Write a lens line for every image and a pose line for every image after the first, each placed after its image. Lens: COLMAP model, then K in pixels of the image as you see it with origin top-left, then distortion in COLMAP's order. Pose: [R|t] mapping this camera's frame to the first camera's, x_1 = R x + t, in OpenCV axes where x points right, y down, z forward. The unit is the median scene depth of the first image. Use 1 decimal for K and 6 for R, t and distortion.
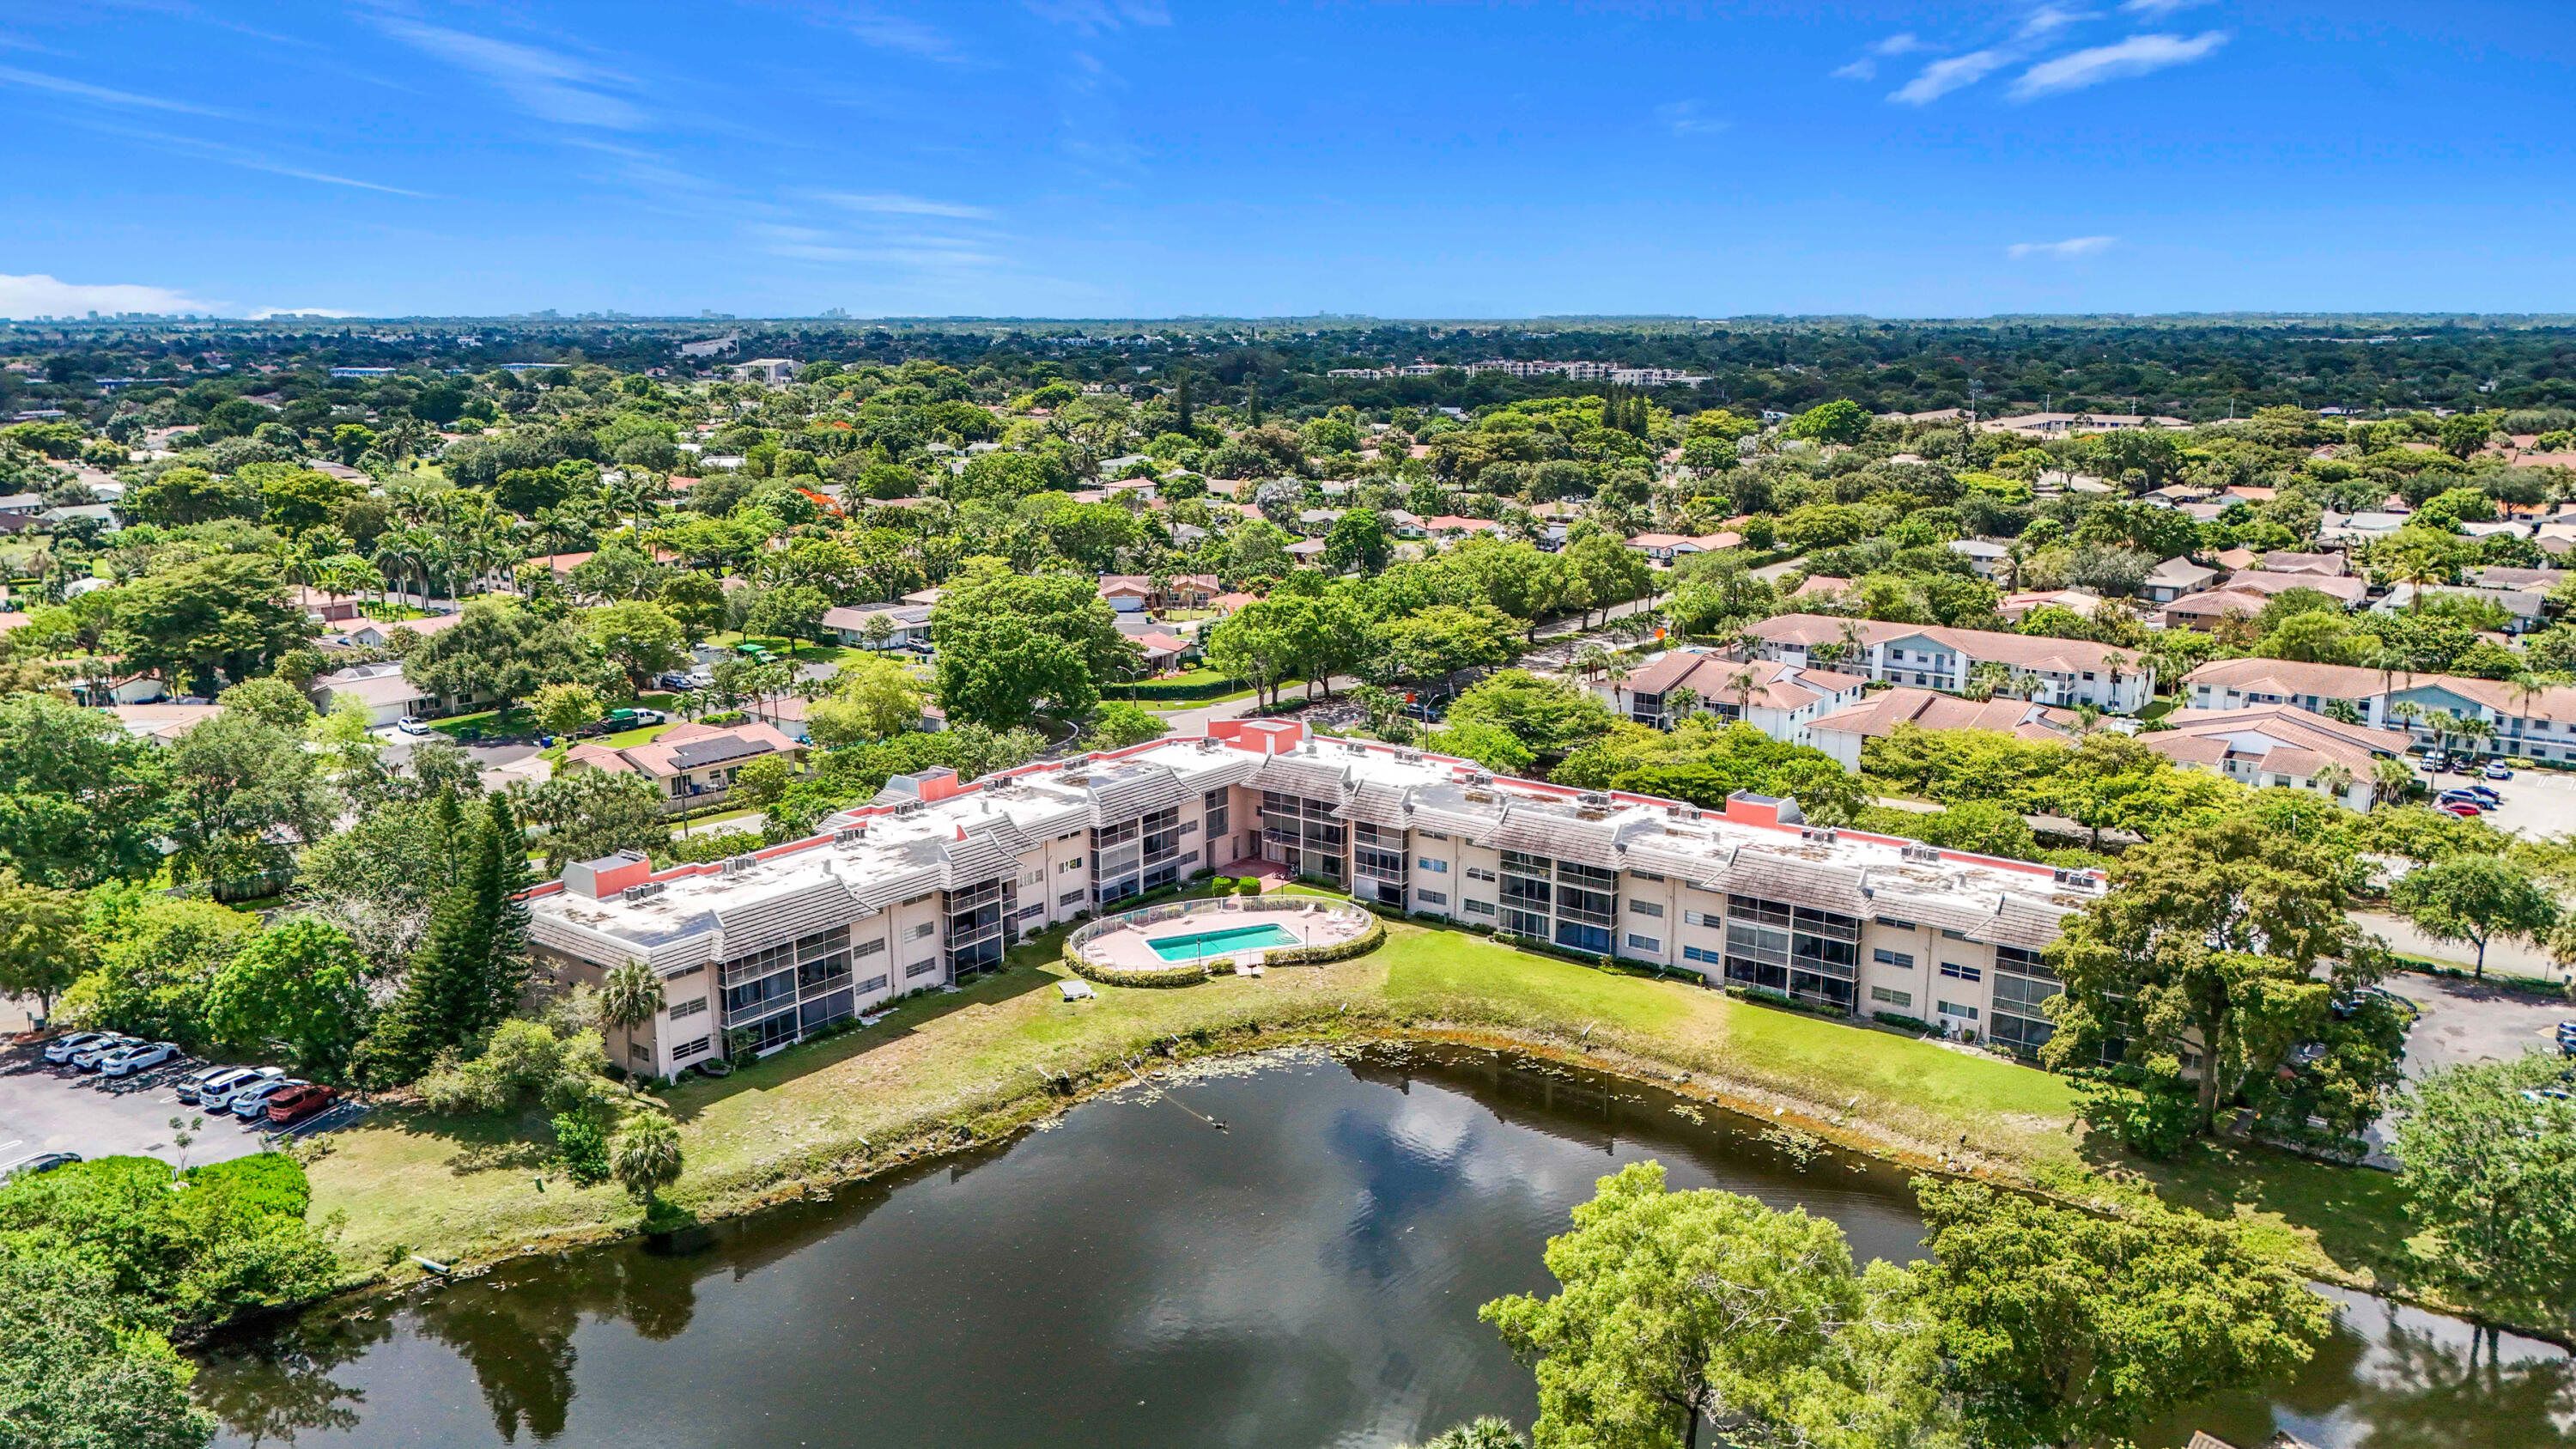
lens RADIAL K [[1900.5, 0, 1340.2], [0, 1900.5, 832.9], [0, 0, 1]] dist [0.062986, -0.126513]
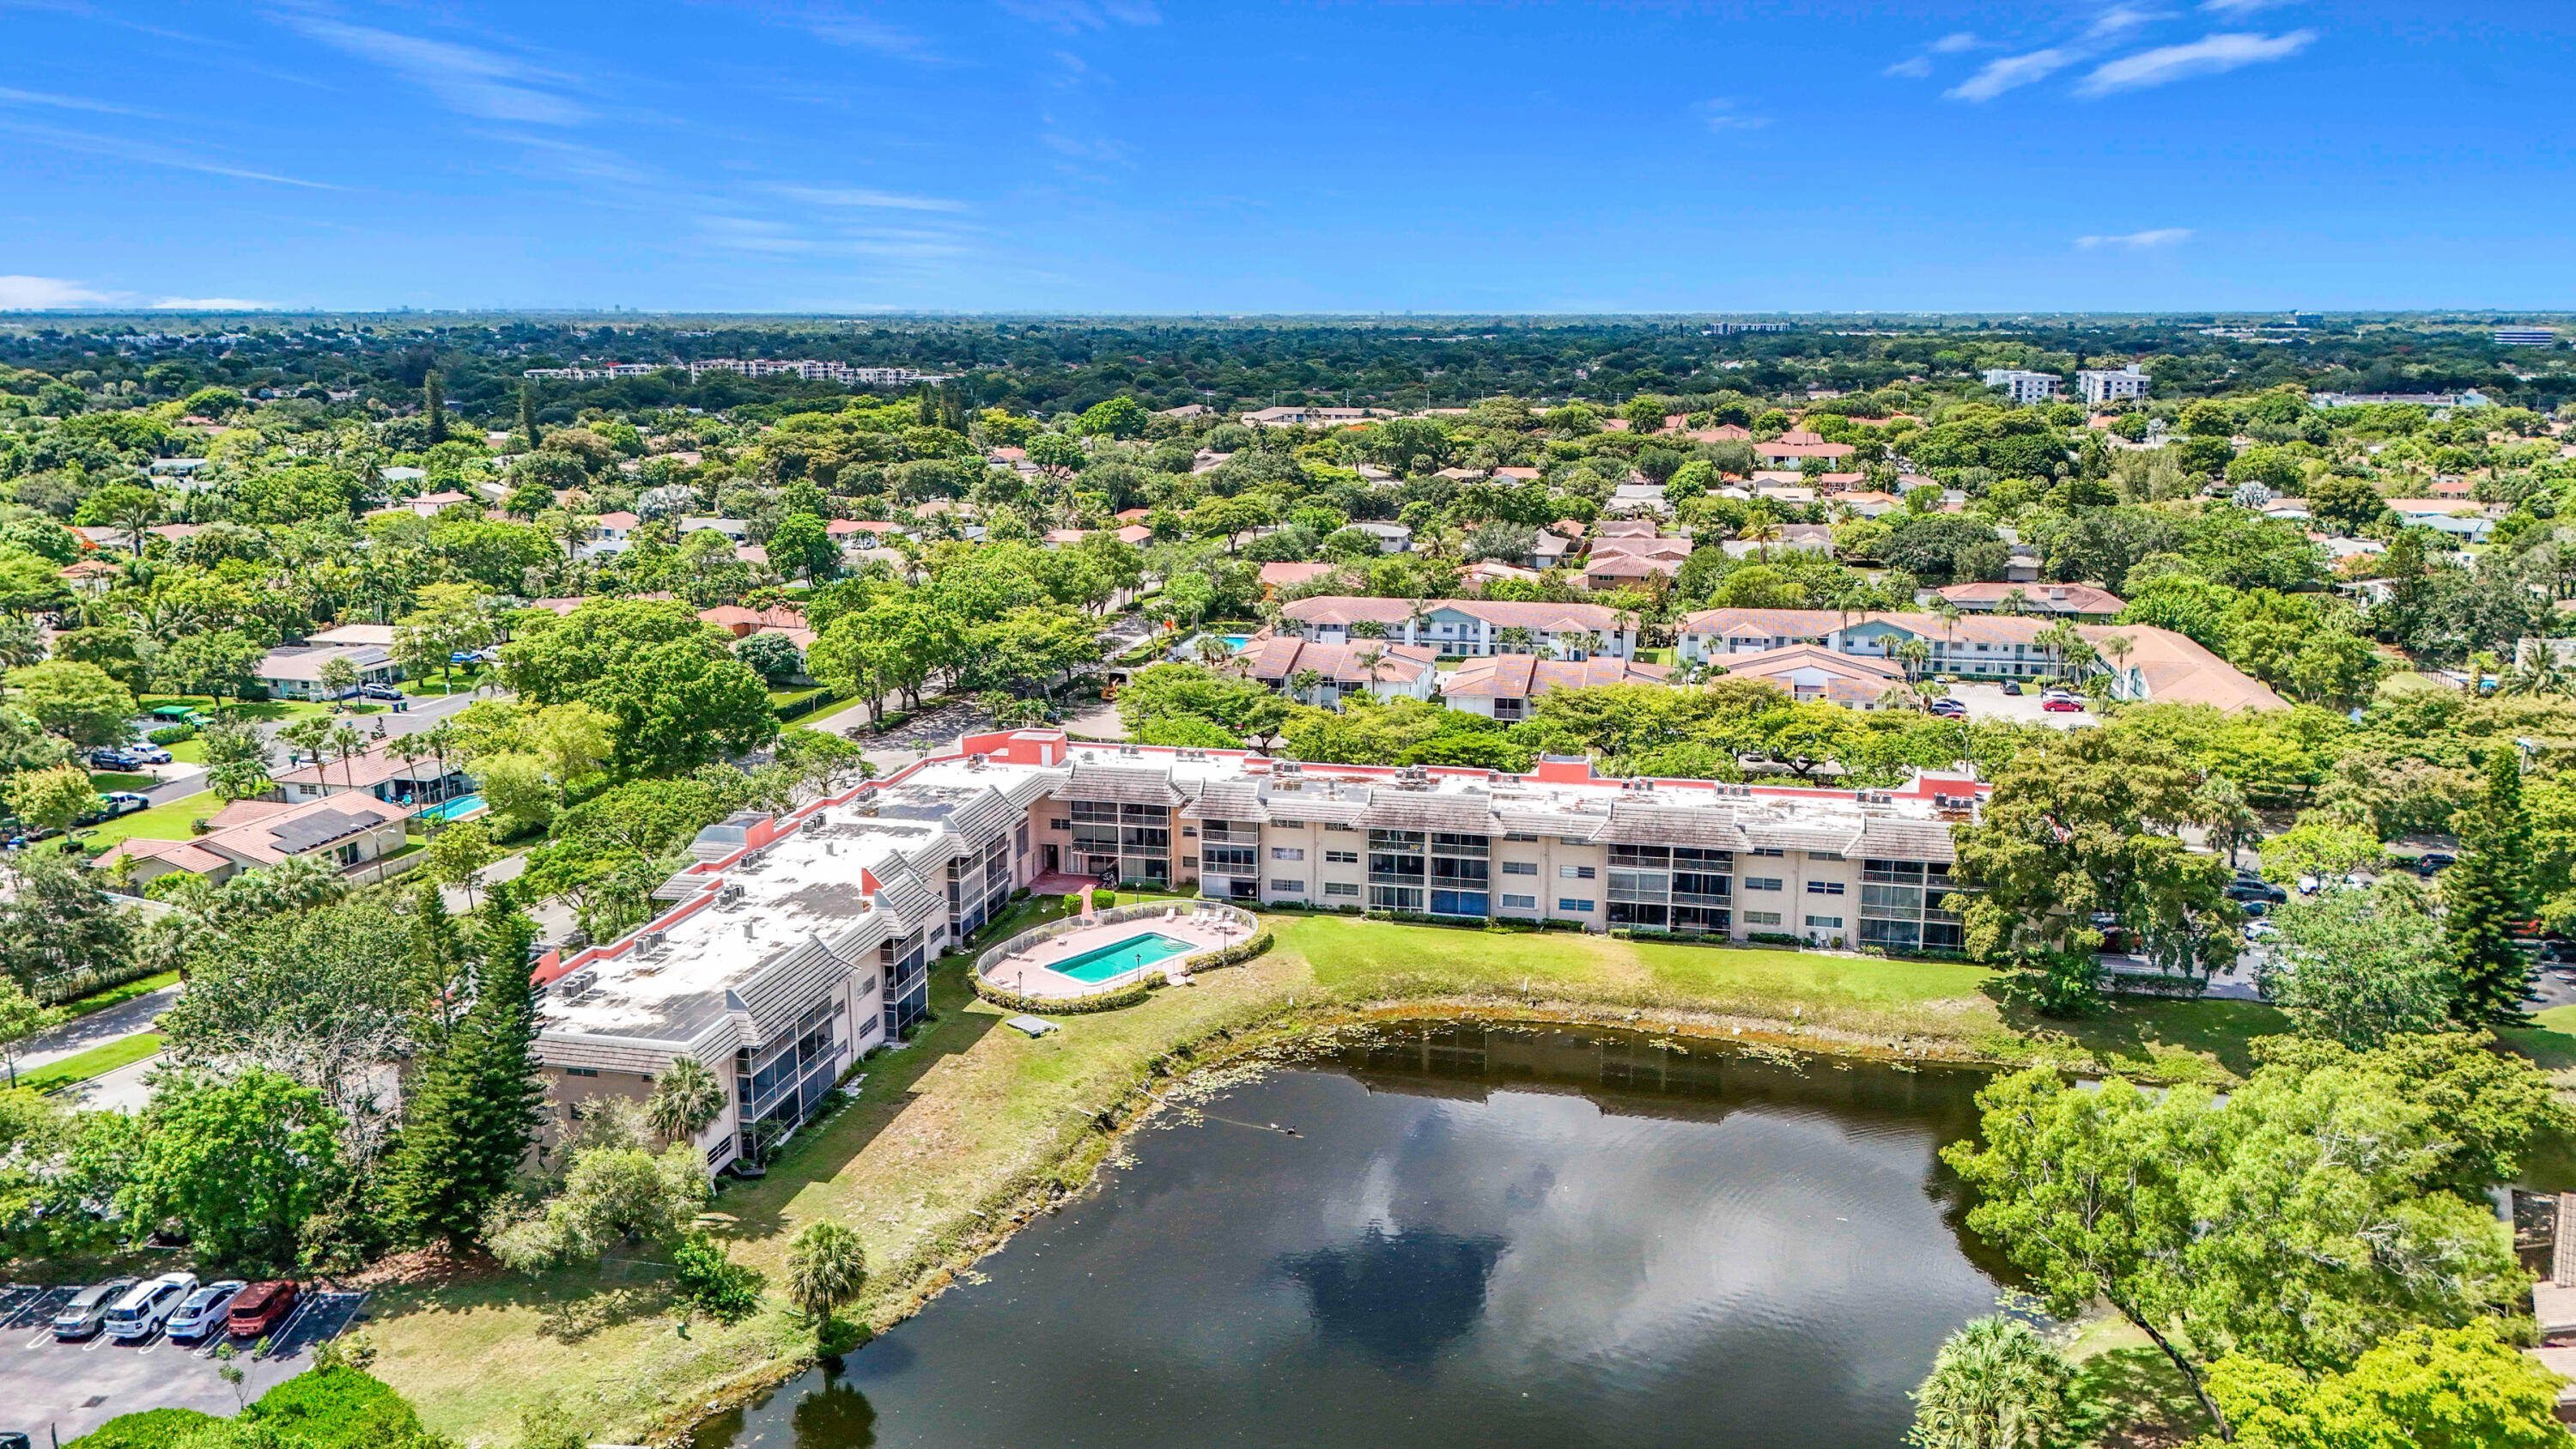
lens RADIAL K [[1878.3, 0, 1321.8], [0, 1878.3, 782.9], [0, 0, 1]] dist [0.099211, -0.134216]
pose [[0.907977, -0.100476, 0.406794, -0.368023], [0.109586, 0.993977, 0.000909, -0.021525], [-0.404435, 0.043754, 0.913519, 0.079006]]
